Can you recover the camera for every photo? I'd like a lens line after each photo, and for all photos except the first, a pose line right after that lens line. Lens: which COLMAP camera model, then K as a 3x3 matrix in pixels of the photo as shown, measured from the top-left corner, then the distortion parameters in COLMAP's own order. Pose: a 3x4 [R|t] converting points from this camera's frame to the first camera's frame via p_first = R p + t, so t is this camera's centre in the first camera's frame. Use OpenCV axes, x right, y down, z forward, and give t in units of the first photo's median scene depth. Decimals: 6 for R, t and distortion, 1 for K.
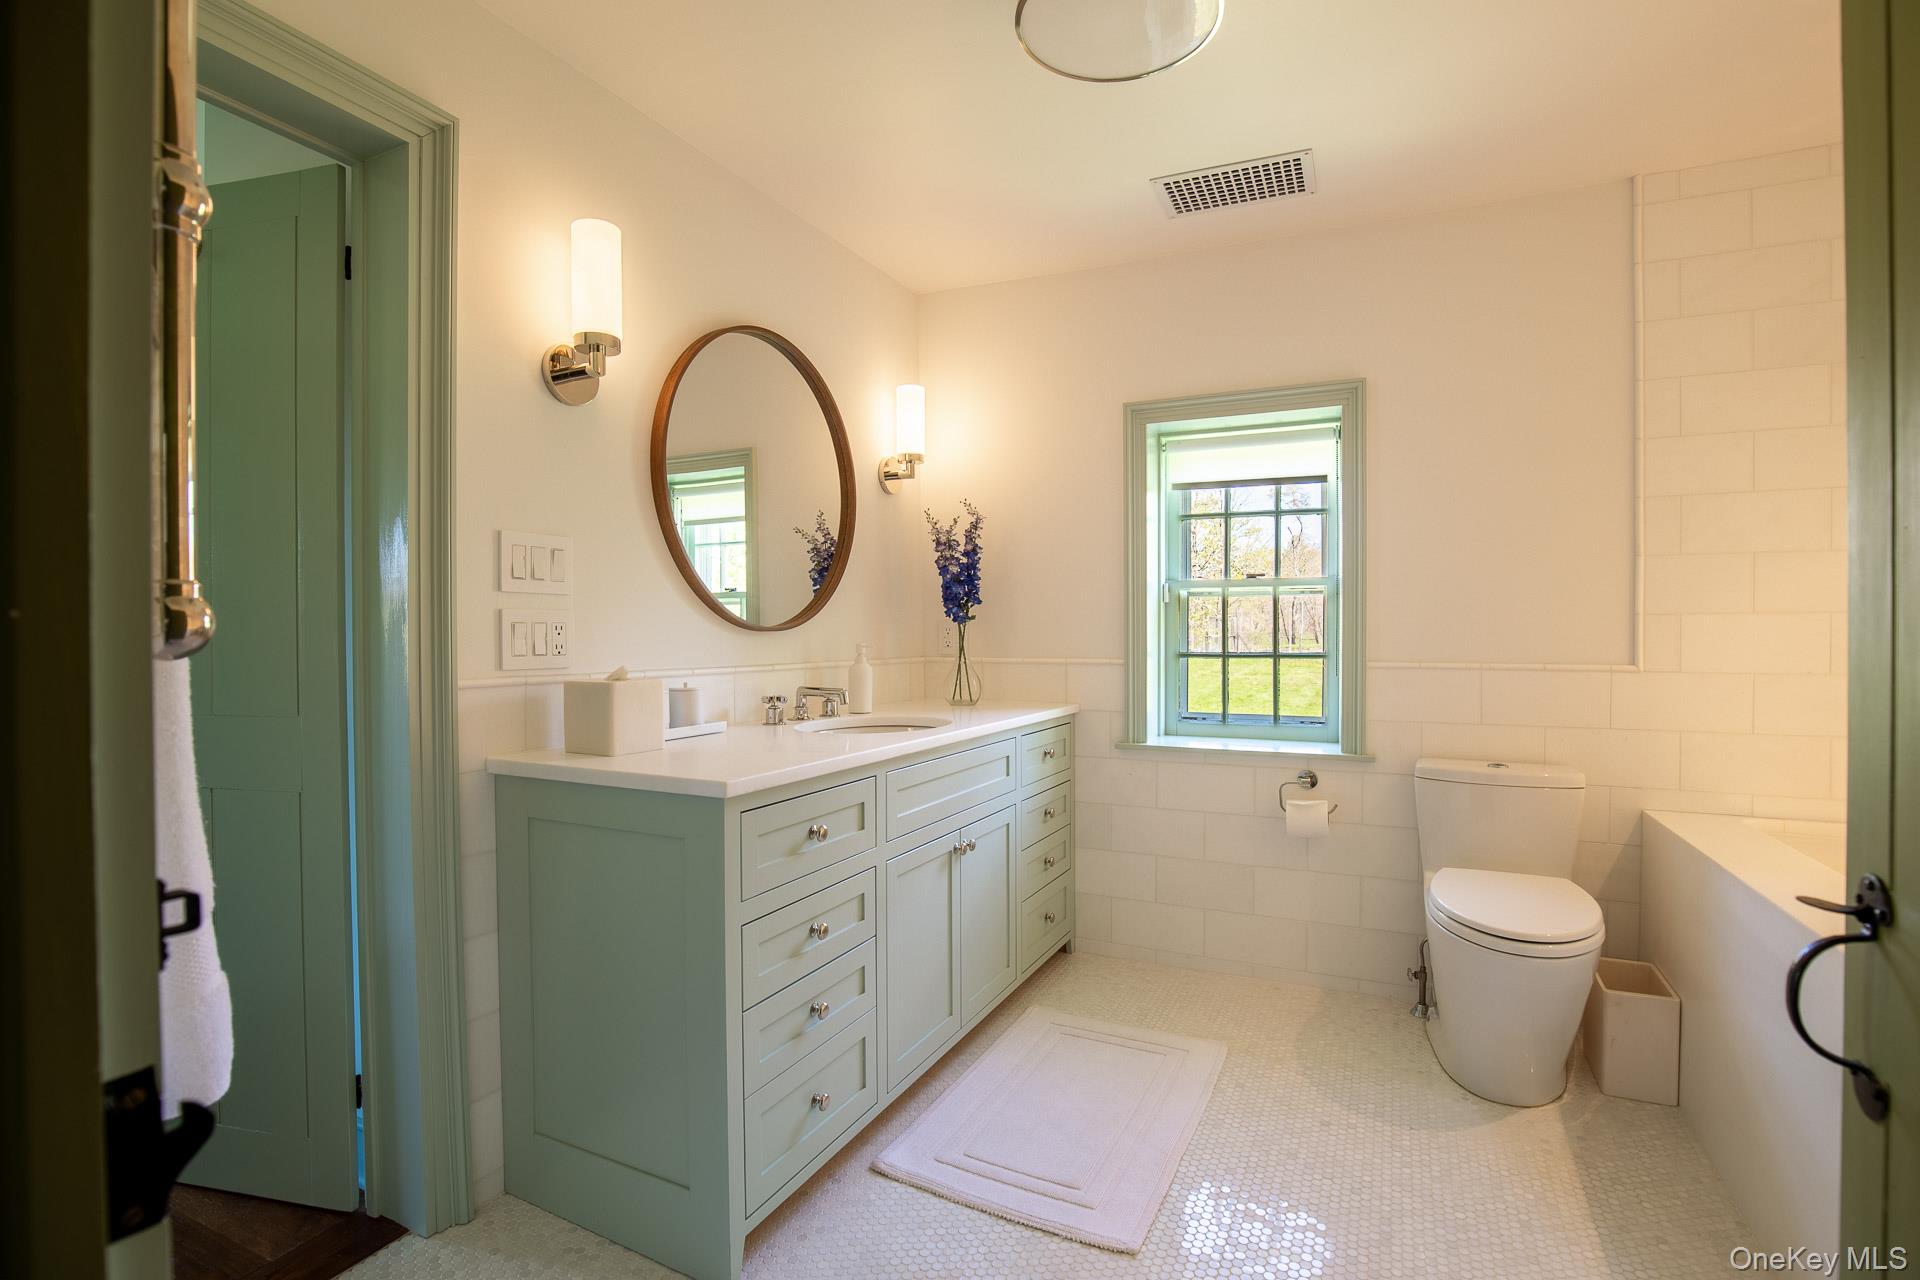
lens RADIAL K [[927.6, 0, 960.0], [0, 927.6, 640.0], [0, 0, 1]] dist [-0.002182, 0.000010]
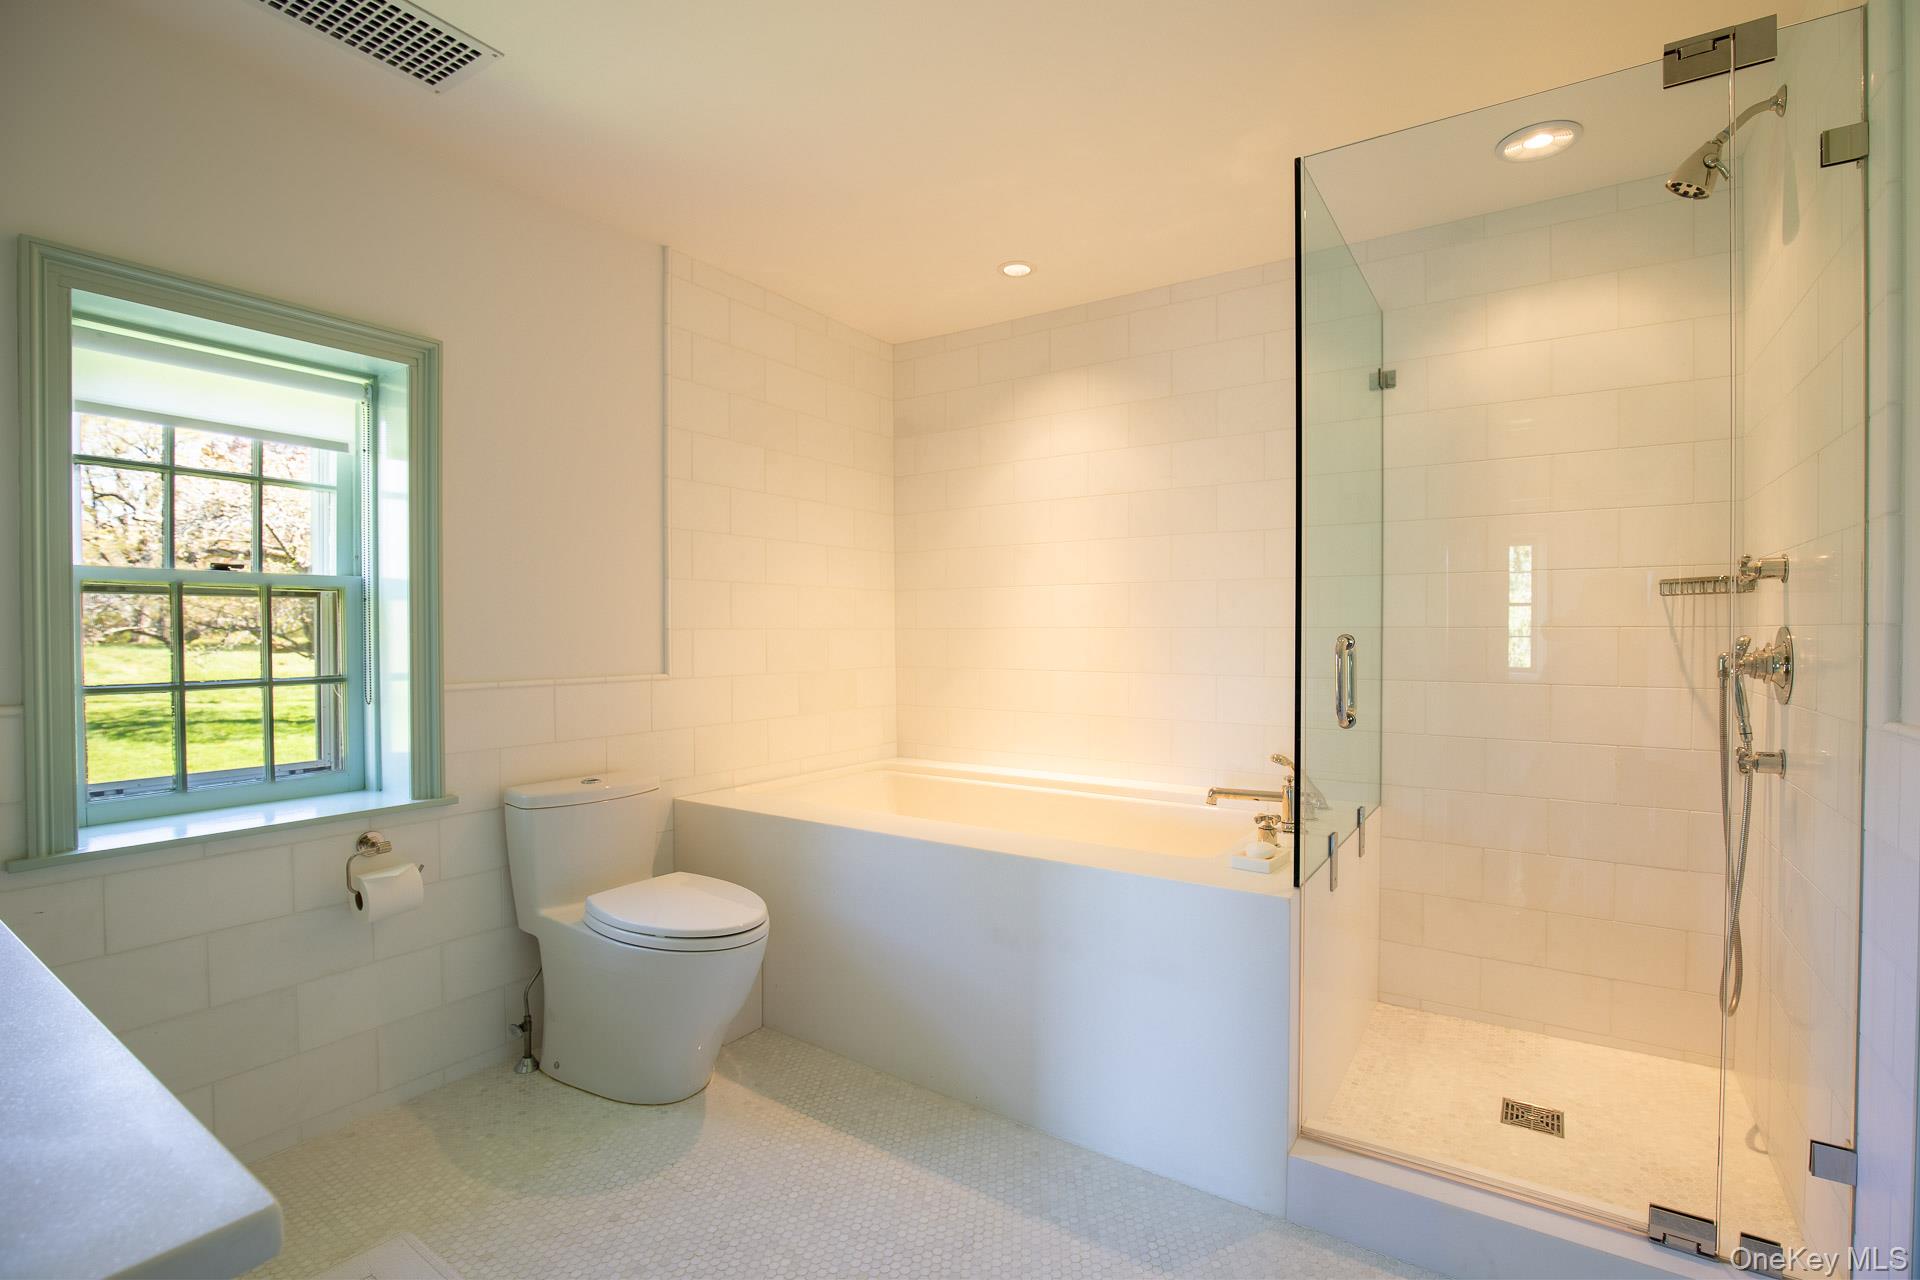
lens RADIAL K [[927.6, 0, 960.0], [0, 927.6, 640.0], [0, 0, 1]] dist [-0.002182, 0.000010]
pose [[0.135840, -0.015231, 0.990614, -0.339838], [0.002907, 0.999884, 0.014975, -0.029229], [-0.990727, 0.000846, 0.135869, 0.452669]]
